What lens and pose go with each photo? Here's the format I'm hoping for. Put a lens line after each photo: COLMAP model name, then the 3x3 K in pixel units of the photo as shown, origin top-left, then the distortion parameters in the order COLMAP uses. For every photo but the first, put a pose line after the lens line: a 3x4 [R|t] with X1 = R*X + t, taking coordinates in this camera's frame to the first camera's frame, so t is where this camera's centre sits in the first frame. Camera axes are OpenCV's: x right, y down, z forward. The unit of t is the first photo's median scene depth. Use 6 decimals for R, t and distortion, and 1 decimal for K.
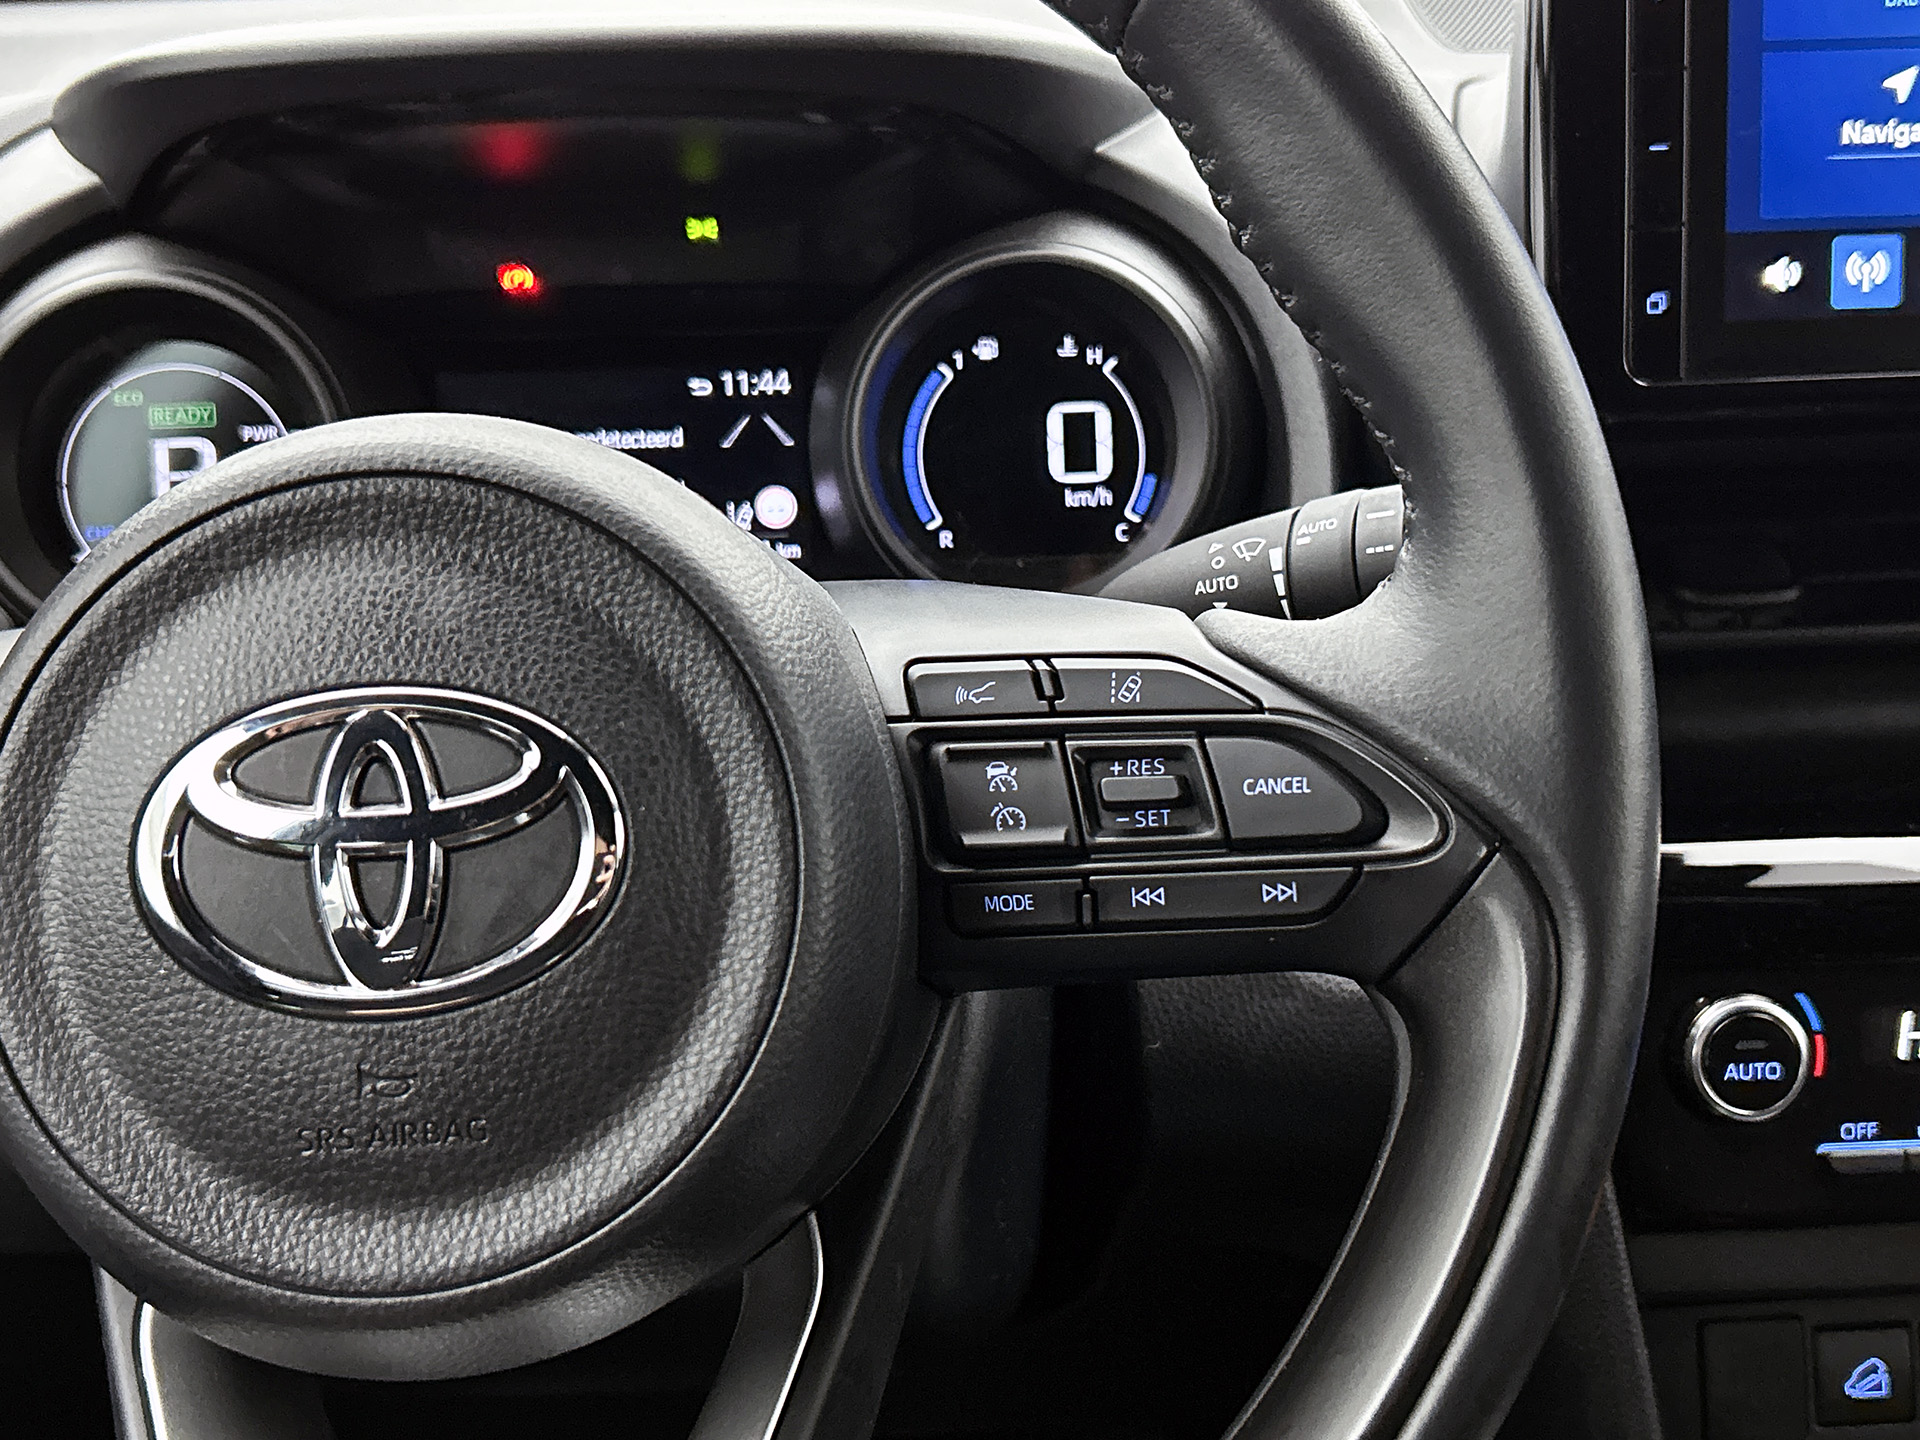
lens RADIAL K [[2242.1, 0, 972.5], [0, 2242.1, 708.9], [0, 0, 1]] dist [0.059426, 0.000000]
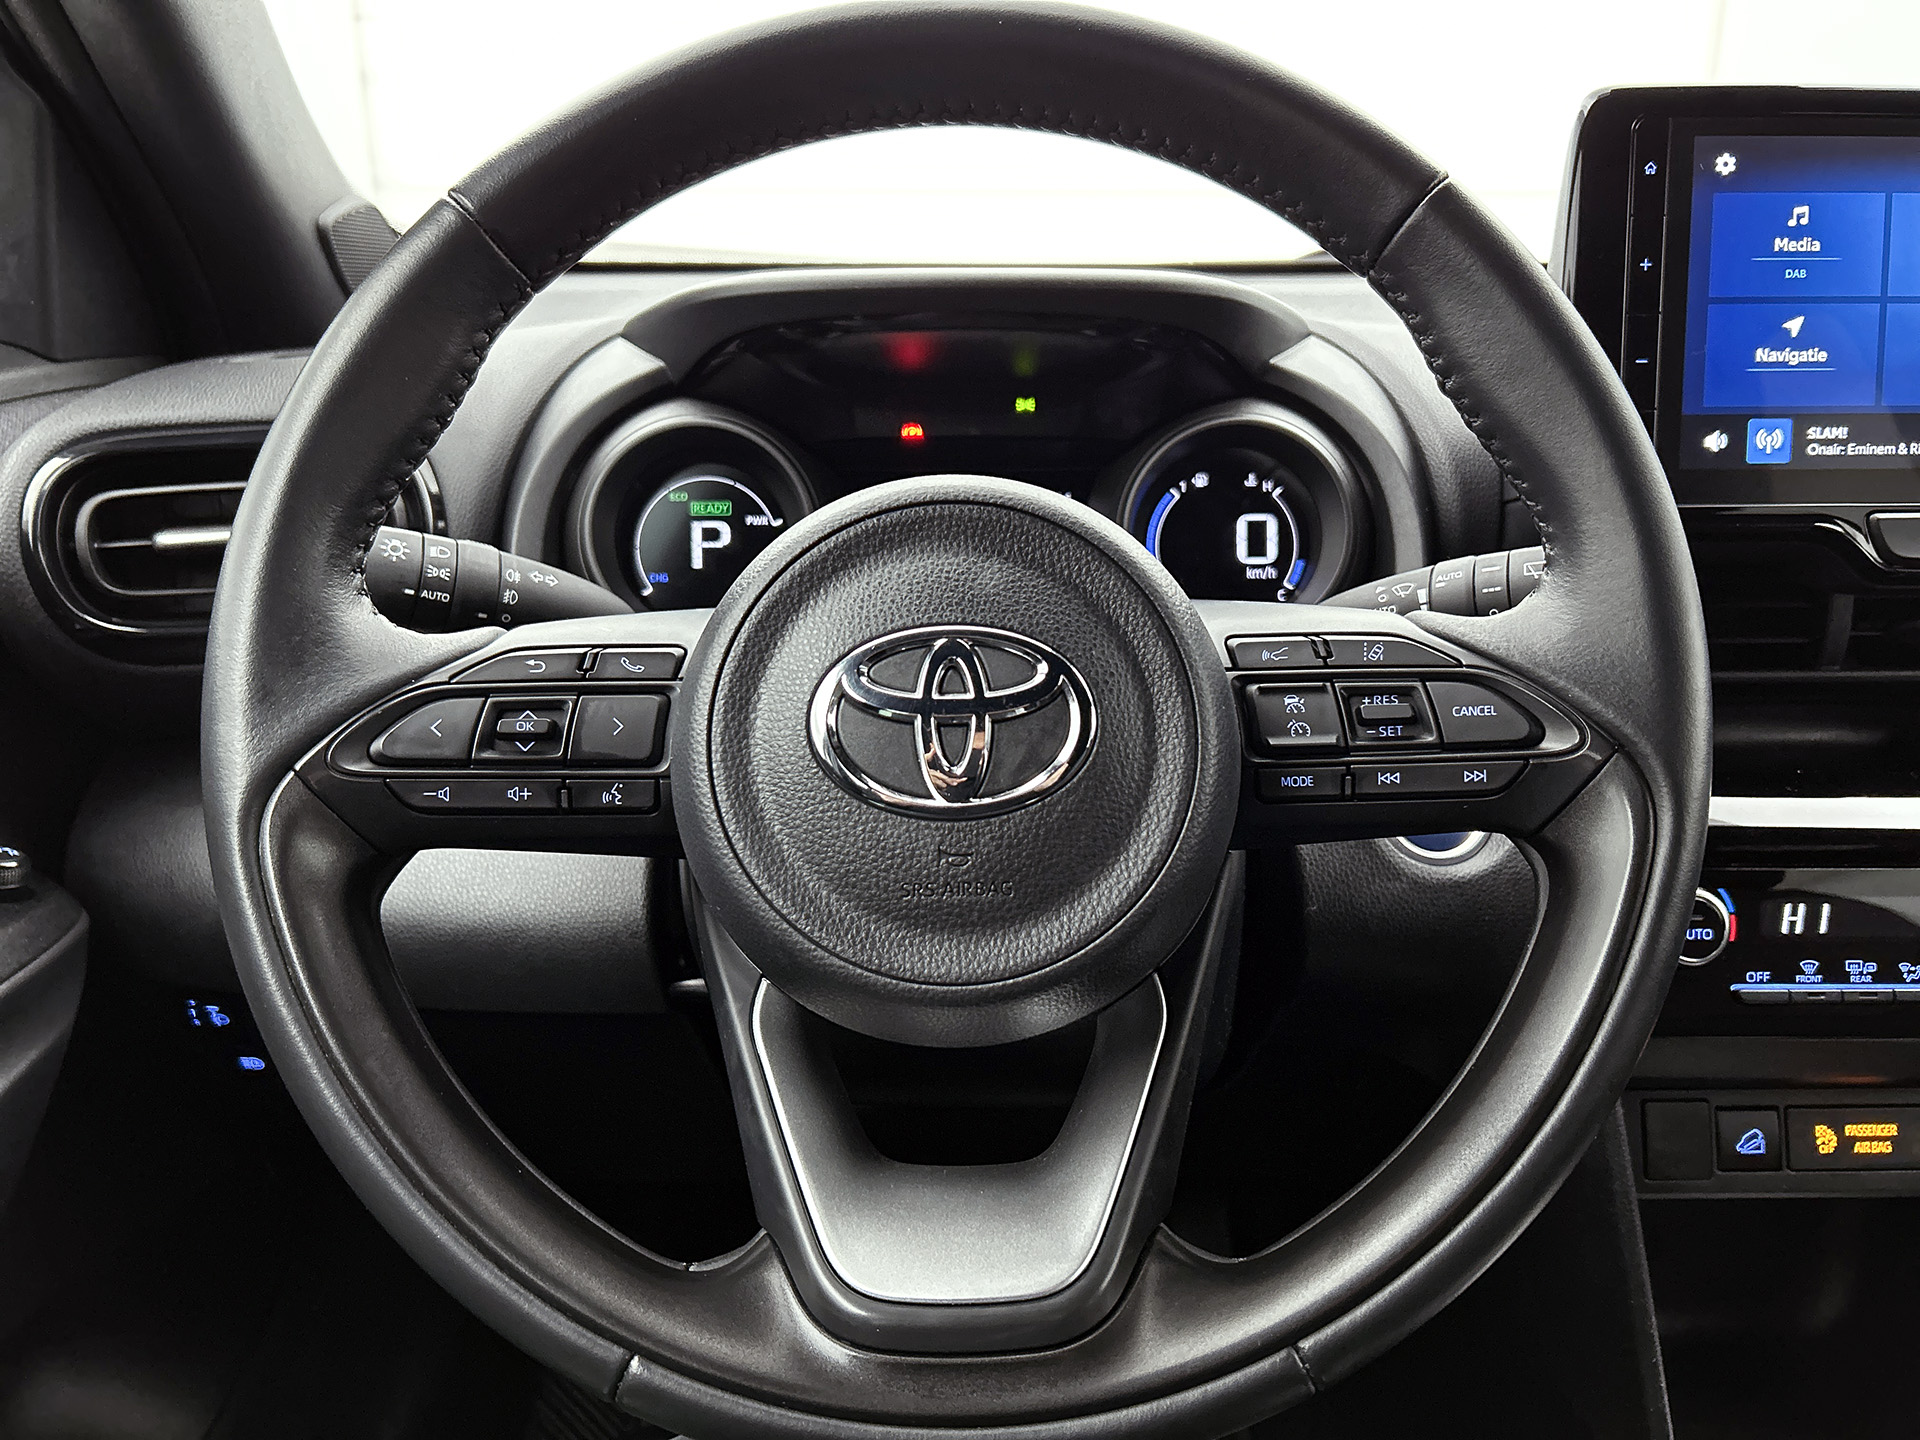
lens RADIAL K [[1454.0, 0, 969.7], [0, 1454.0, 711.6], [0, 0, 1]] dist [0.041363, -0.048069]
pose [[0.998873, 0.032047, -0.035001, -0.187277], [-0.033507, 0.998558, -0.041954, 0.088891], [0.033606, 0.043080, 0.998506, -0.074114]]
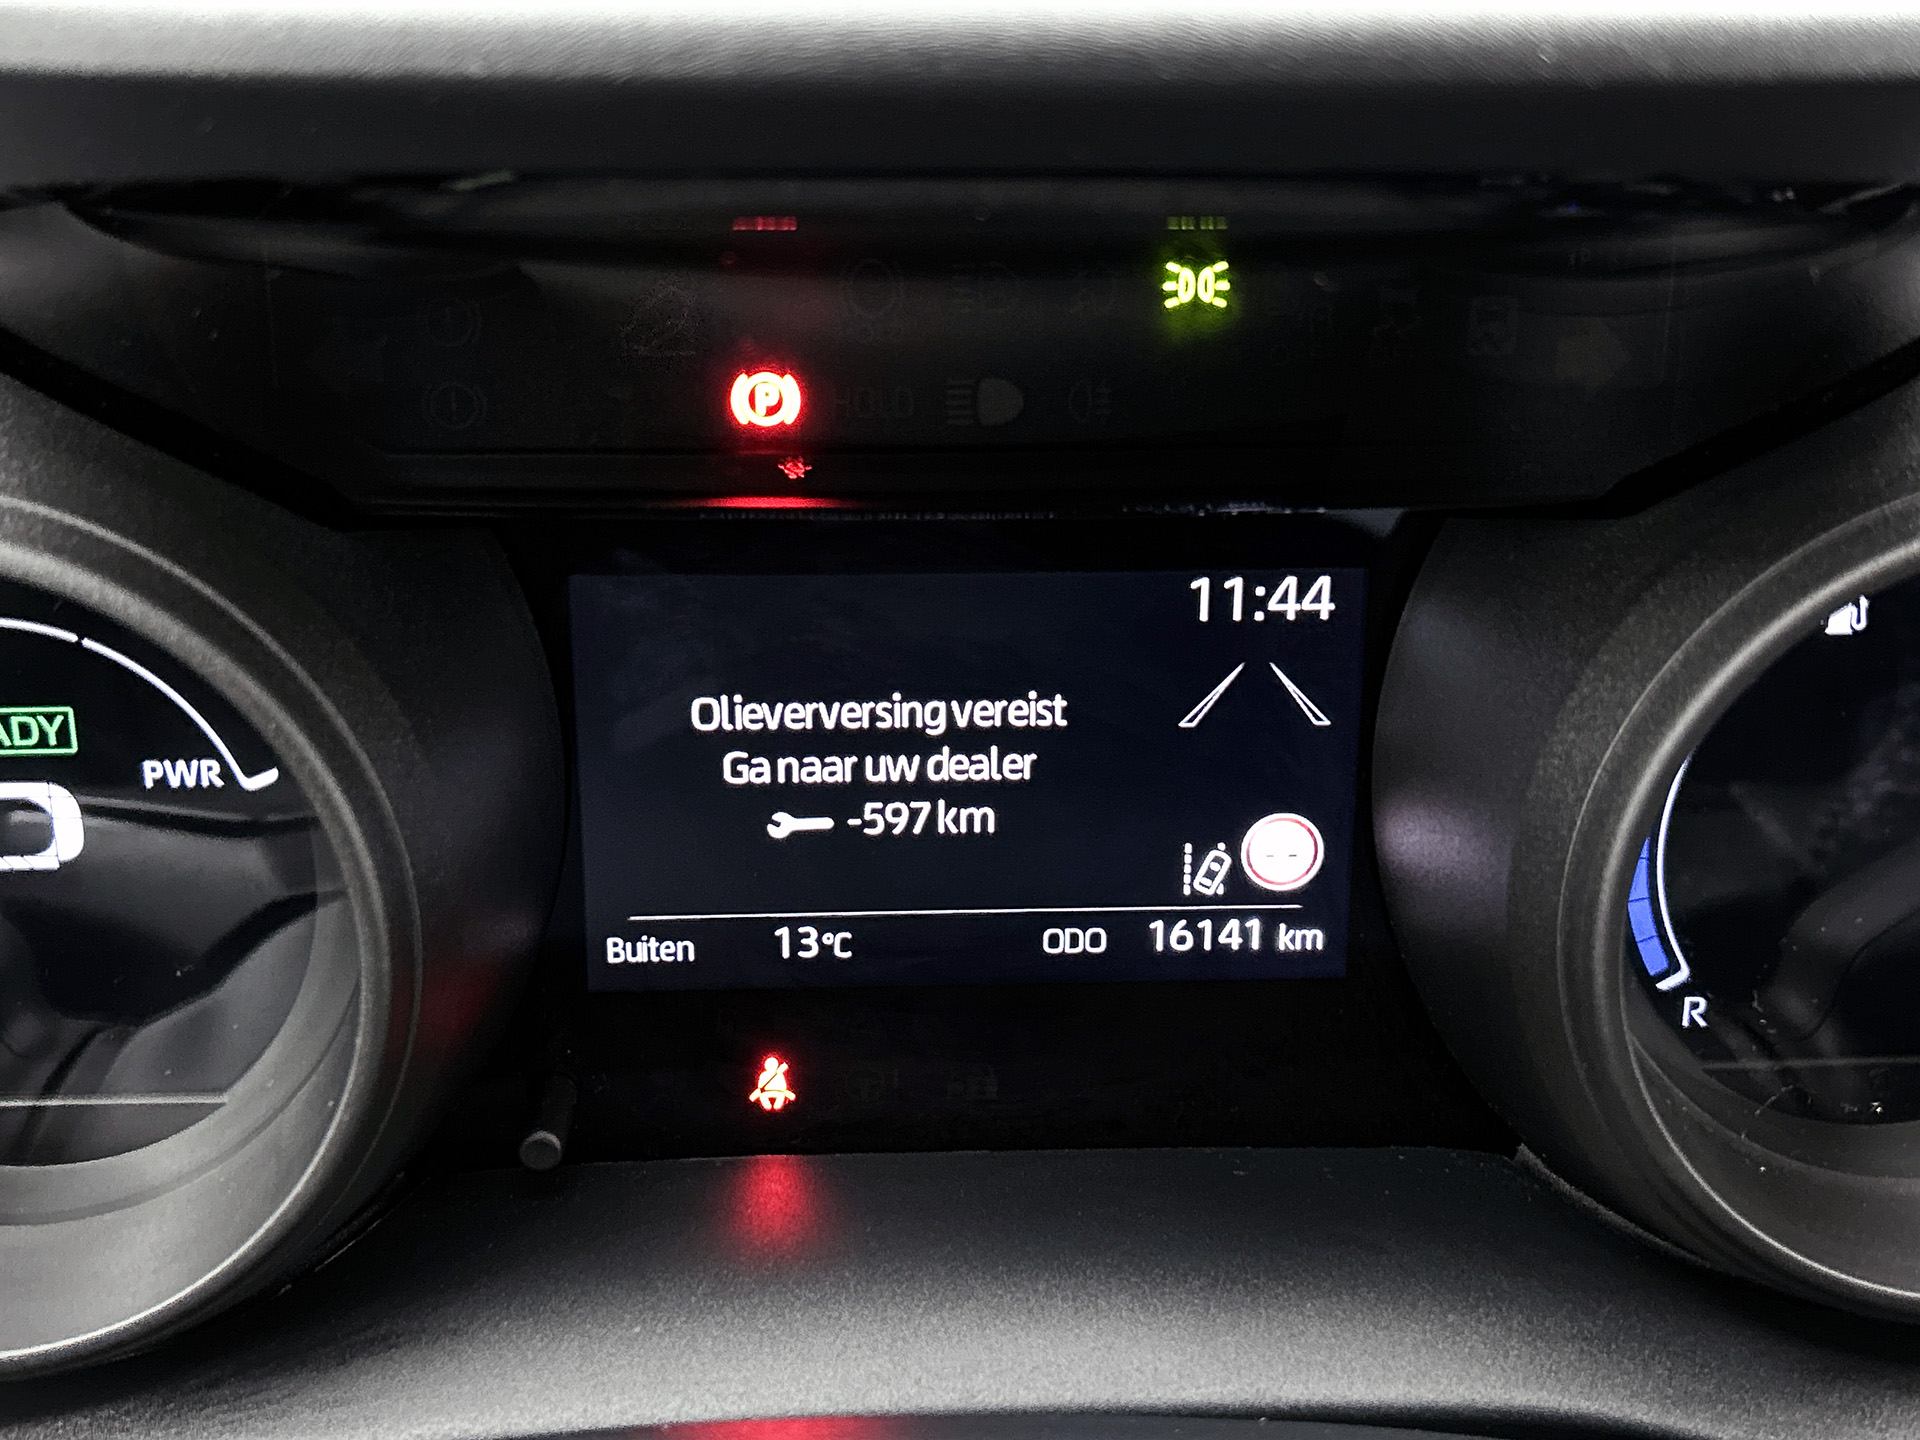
lens RADIAL K [[2152.5, 0, 963.7], [0, 2152.5, 722.9], [0, 0, 1]] dist [0.068679, 0.000000]
pose [[0.999153, 0.035400, 0.020960, -0.274237], [-0.039631, 0.964927, 0.259510, -0.384229], [-0.011039, -0.260120, 0.965513, 0.938408]]
